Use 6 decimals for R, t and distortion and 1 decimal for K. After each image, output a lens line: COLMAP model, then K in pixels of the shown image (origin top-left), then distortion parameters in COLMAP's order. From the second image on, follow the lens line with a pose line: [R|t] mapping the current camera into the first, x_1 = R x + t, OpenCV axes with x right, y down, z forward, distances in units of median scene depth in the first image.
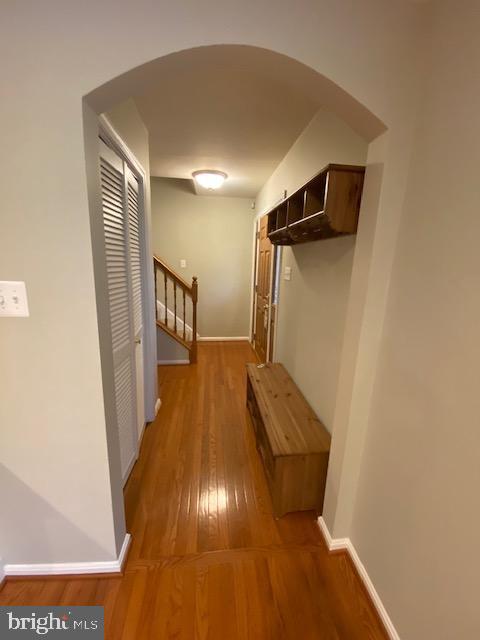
lens RADIAL K [[258.3, 0, 235.4], [0, 258.3, 319.2], [0, 0, 1]] dist [0.044426, -0.031302]
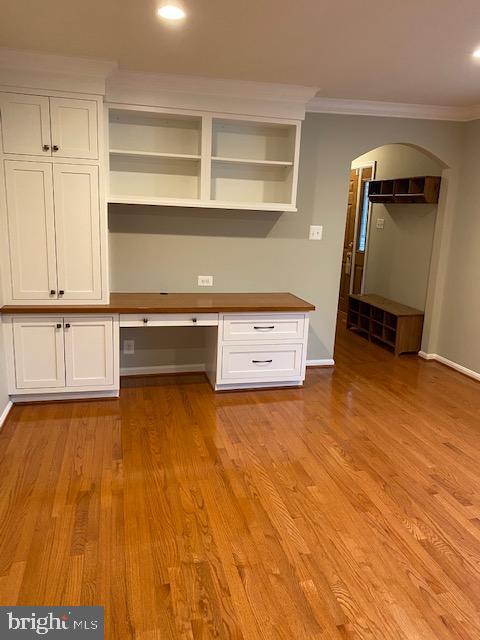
lens RADIAL K [[489.8, 0, 240.0], [0, 489.8, 320.0], [0, 0, 1]] dist [0.068466, -0.124112]
pose [[0.991000, -0.027010, 0.131110, -1.395602], [0.025959, 0.999616, 0.009725, 0.447031], [-0.131322, -0.006234, 0.991320, -2.311212]]
